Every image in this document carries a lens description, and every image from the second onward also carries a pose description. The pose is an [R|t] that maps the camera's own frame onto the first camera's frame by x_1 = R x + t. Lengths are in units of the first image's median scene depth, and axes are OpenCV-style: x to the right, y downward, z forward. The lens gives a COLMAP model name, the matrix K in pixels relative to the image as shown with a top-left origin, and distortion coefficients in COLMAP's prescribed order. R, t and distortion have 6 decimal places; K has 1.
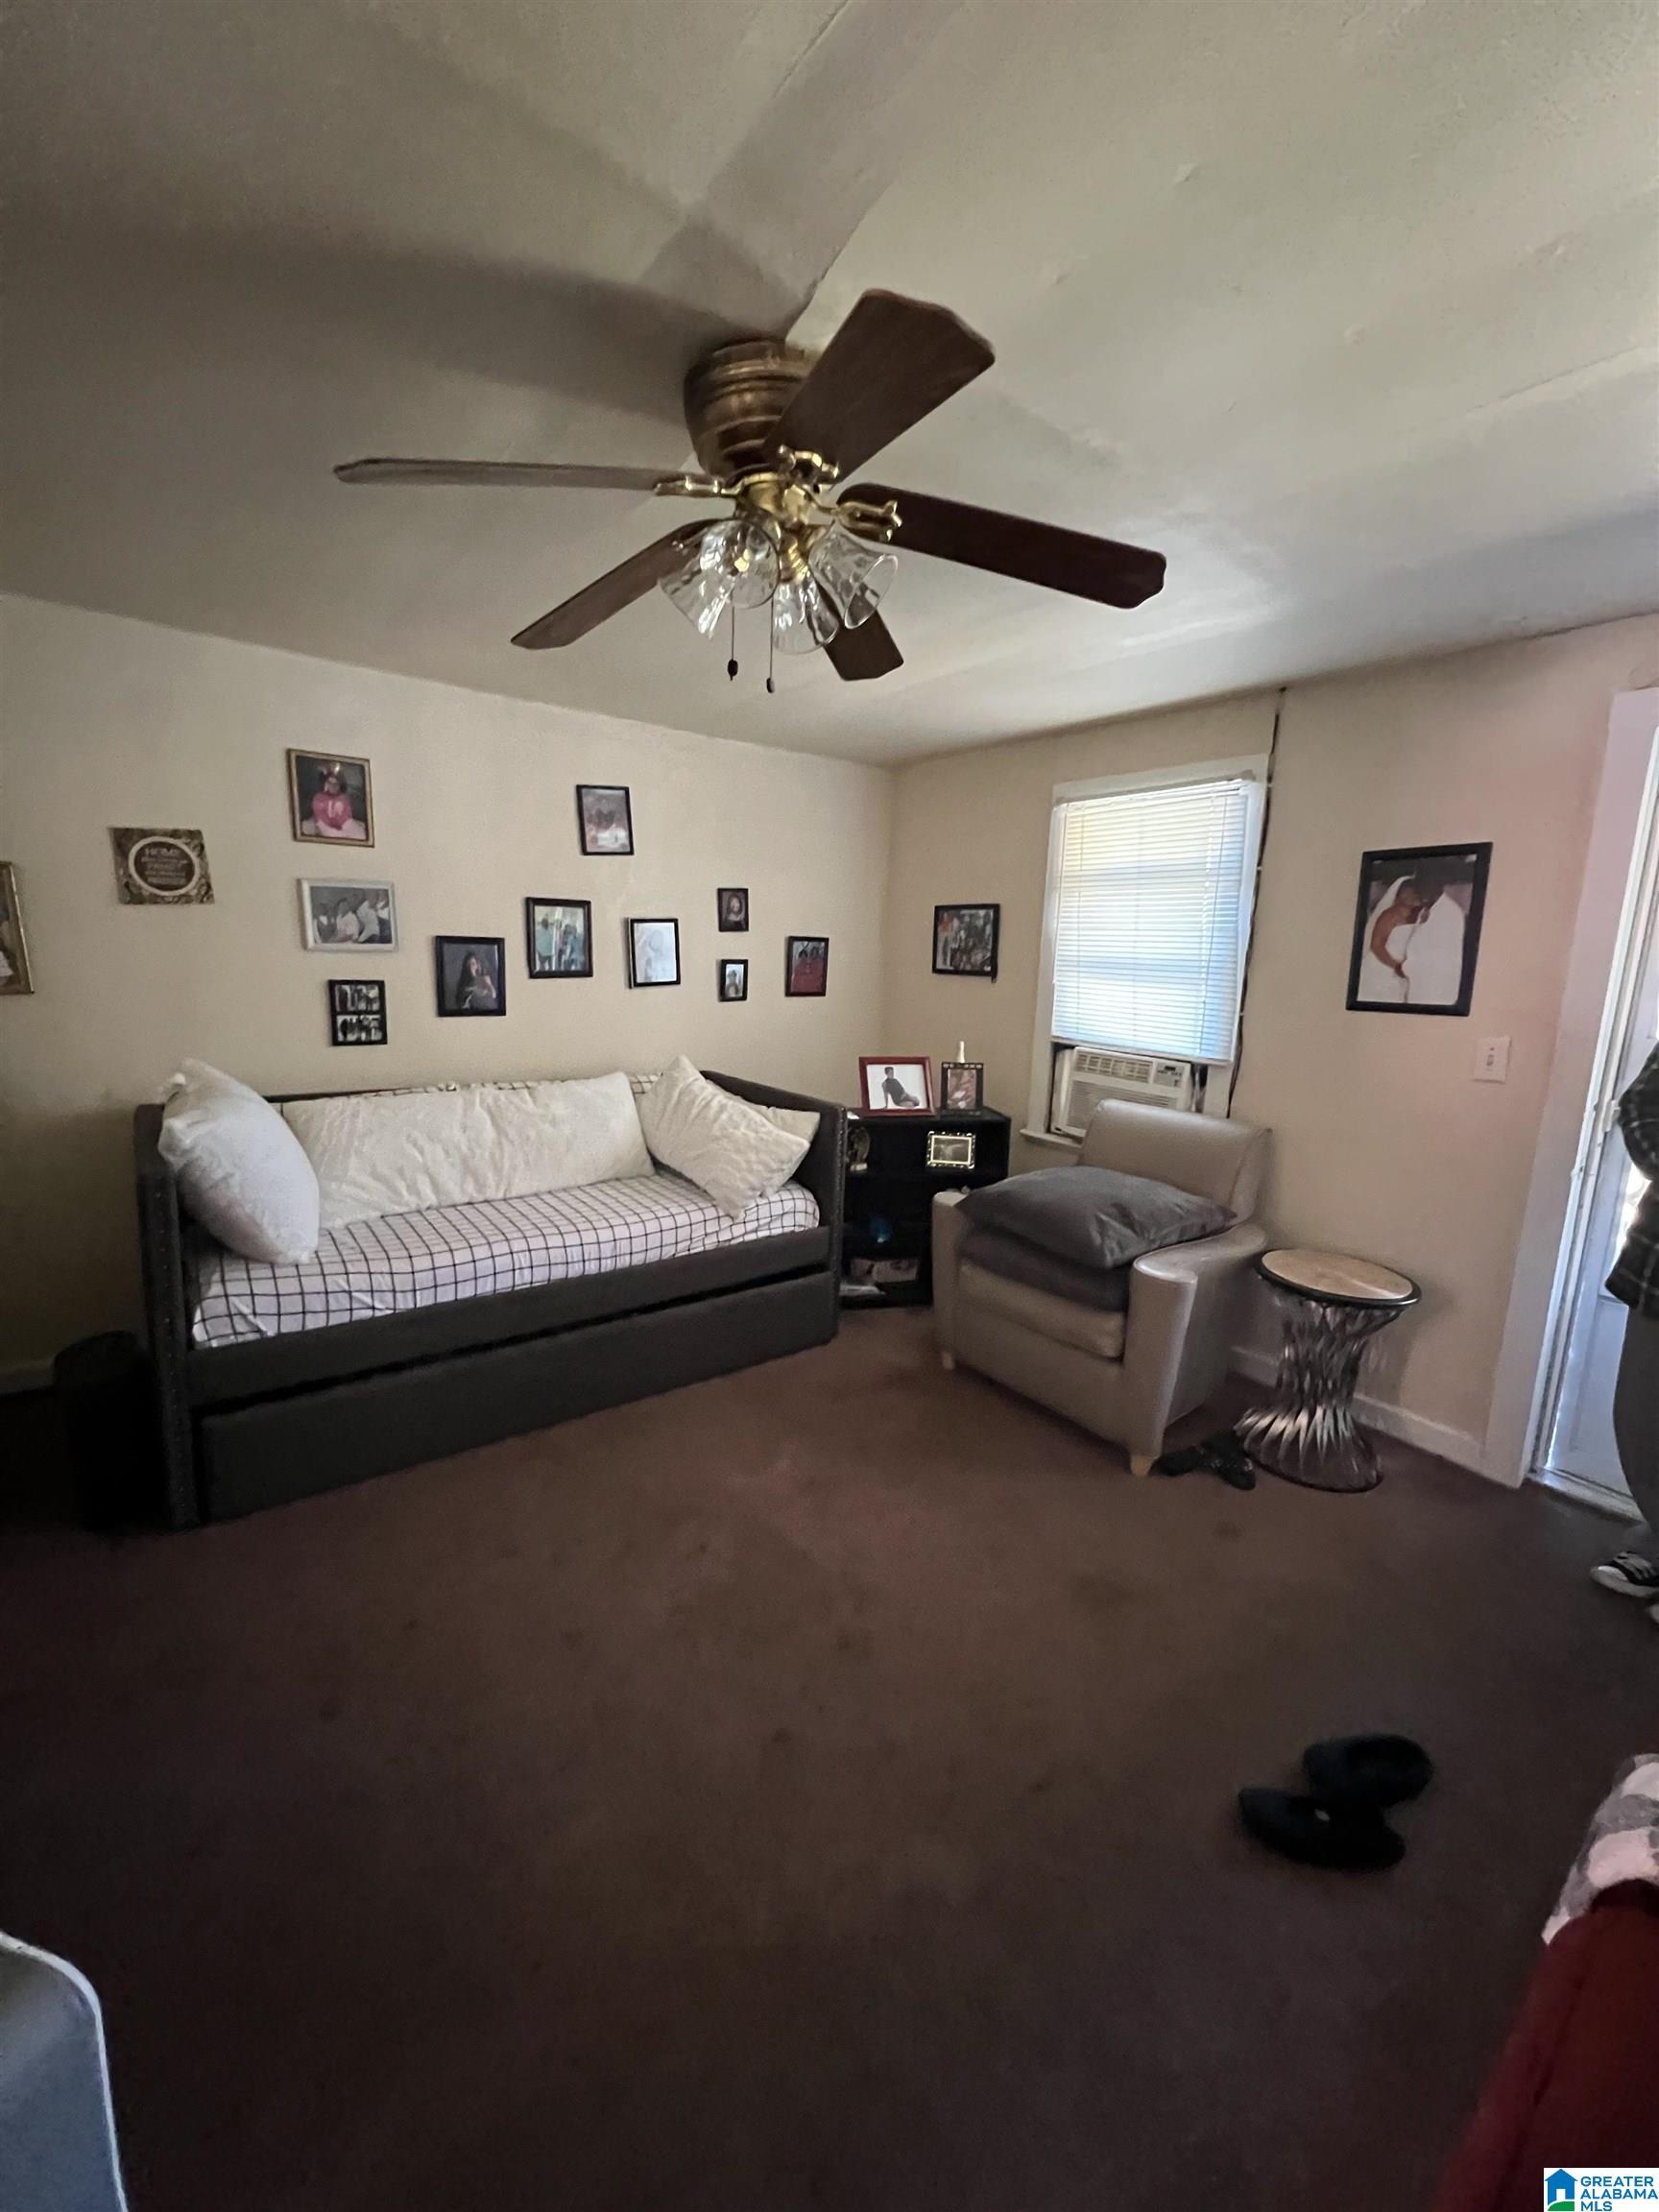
lens RADIAL K [[891.2, 0, 831.9], [0, 891.2, 1103.3], [0, 0, 1]] dist [0.010354, 0.000174]
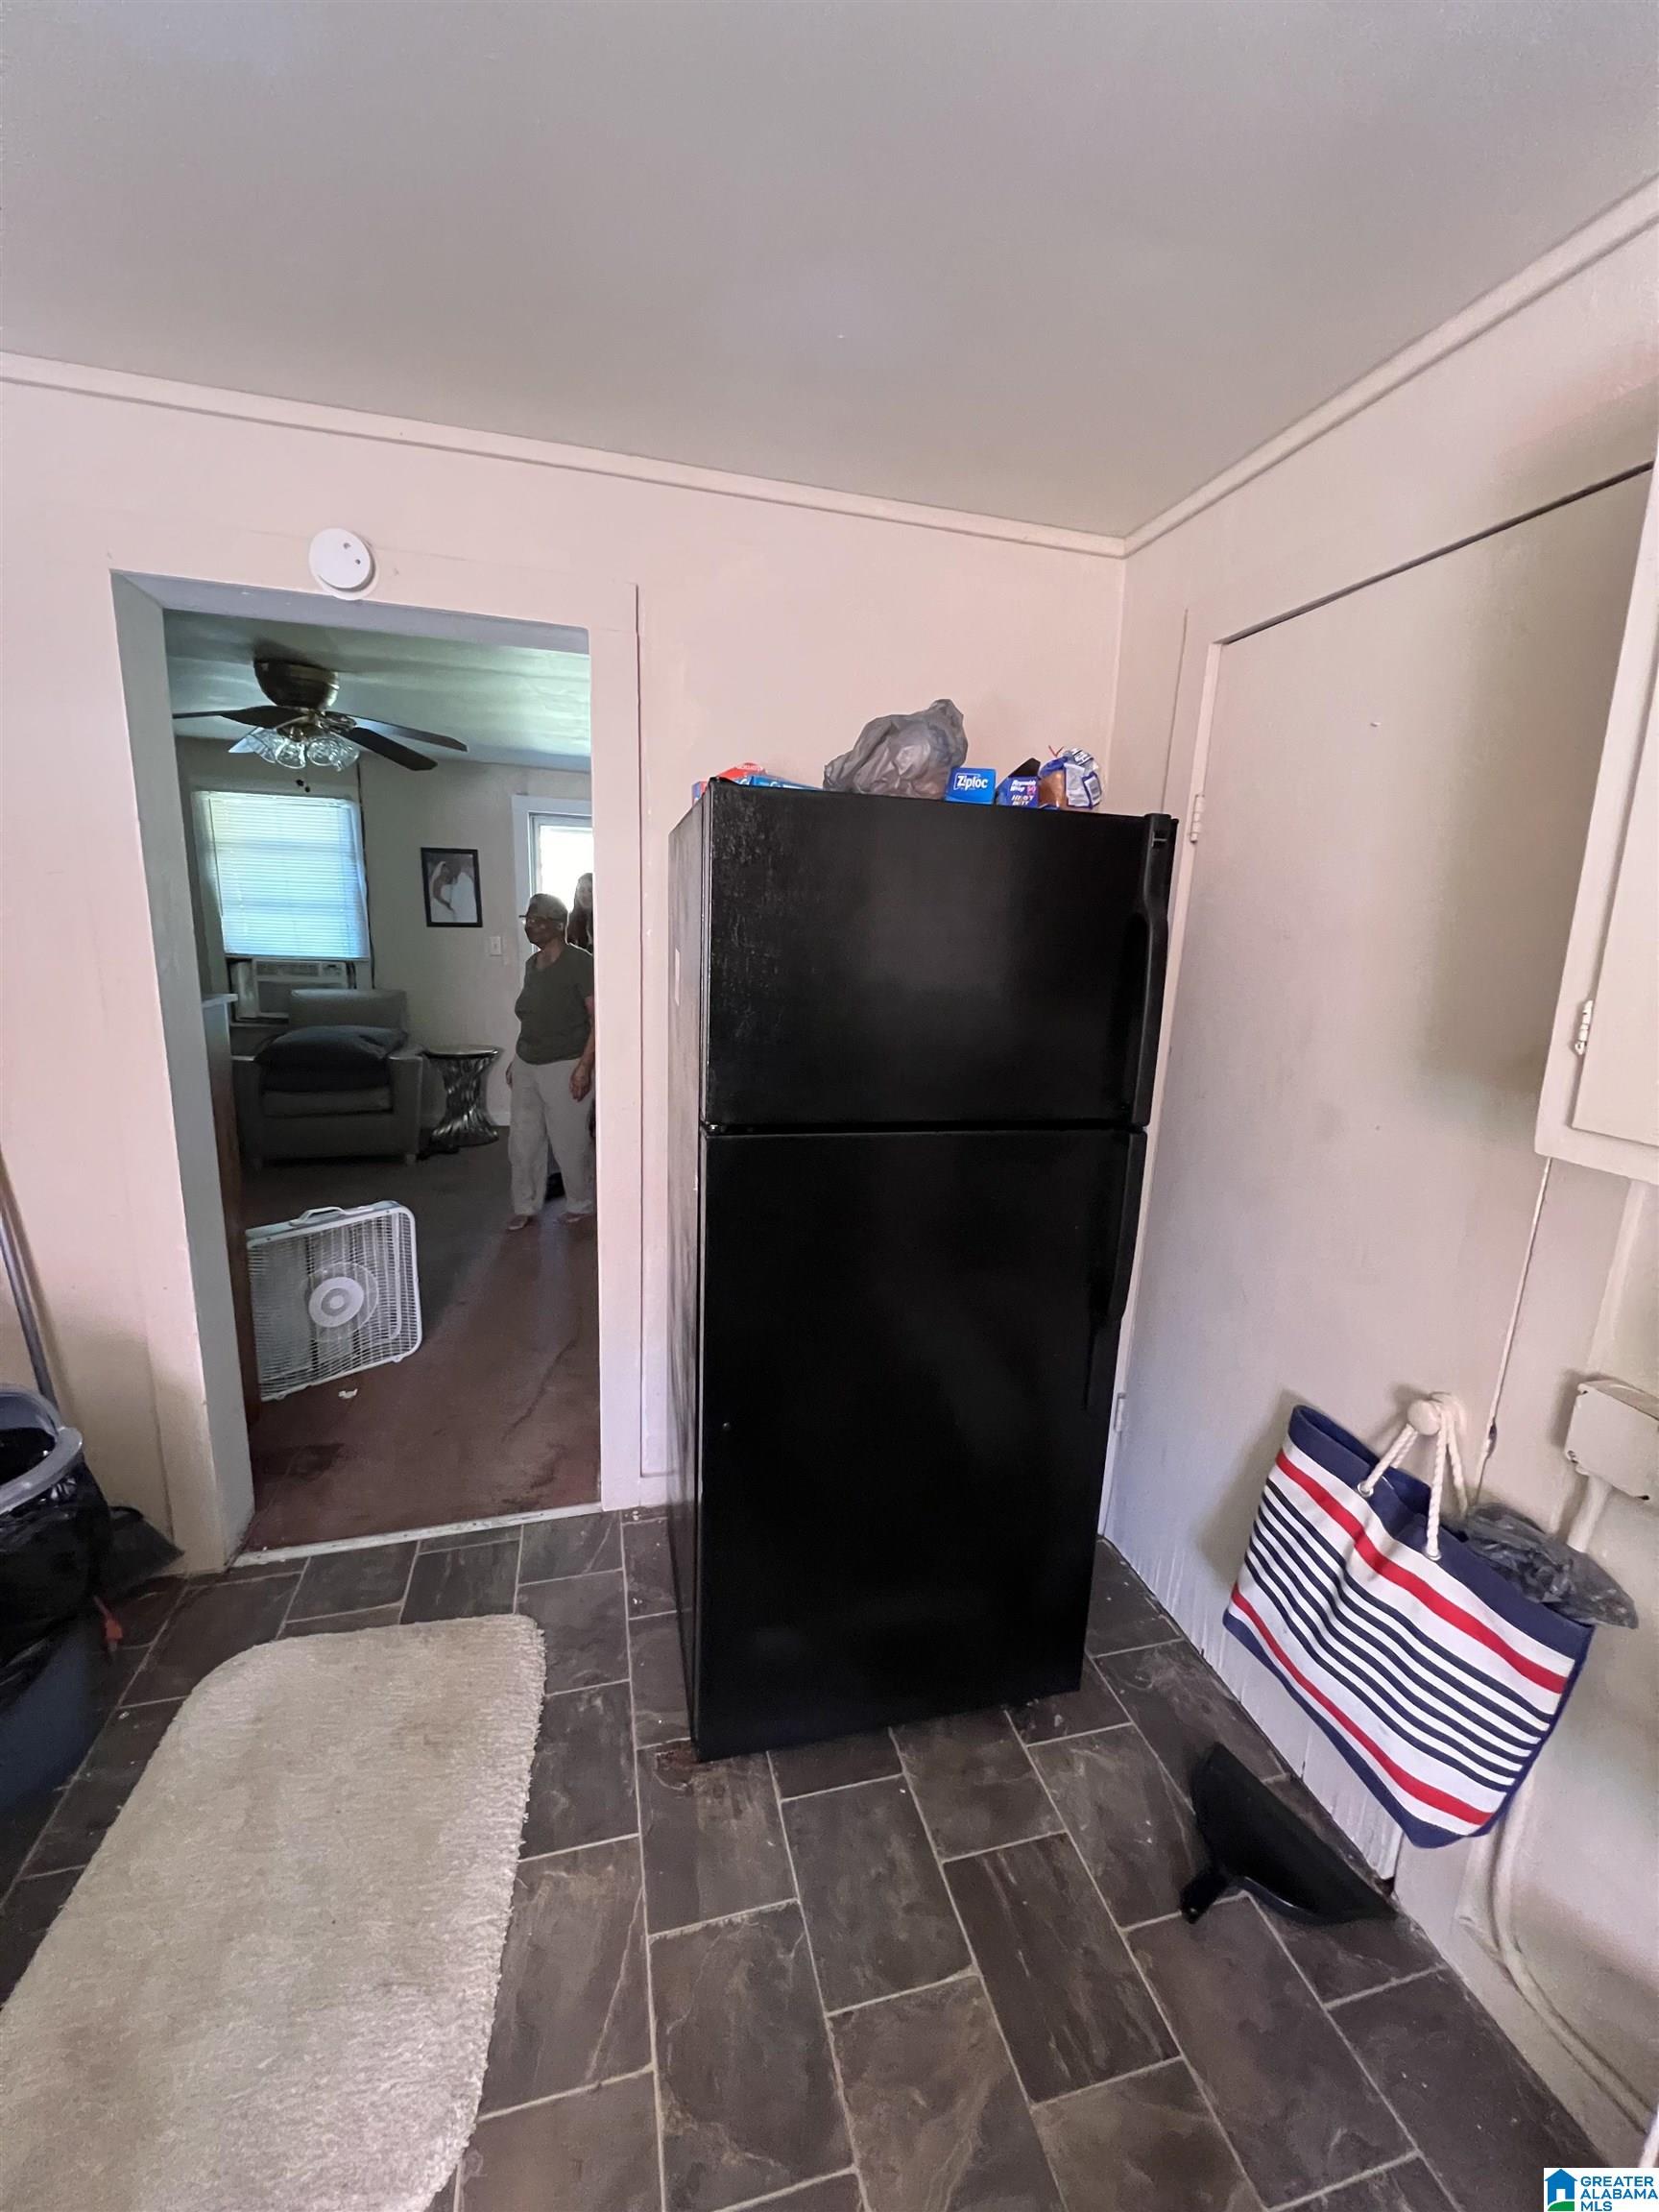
lens RADIAL K [[891.2, 0, 828.7], [0, 891.2, 1101.8], [0, 0, 1]] dist [0.010354, 0.000174]
pose [[0.372624, -0.213044, 0.903196, -0.971527], [0.139914, 0.975062, 0.172273, 0.059290], [-0.917374, 0.062177, 0.393140, -0.585048]]
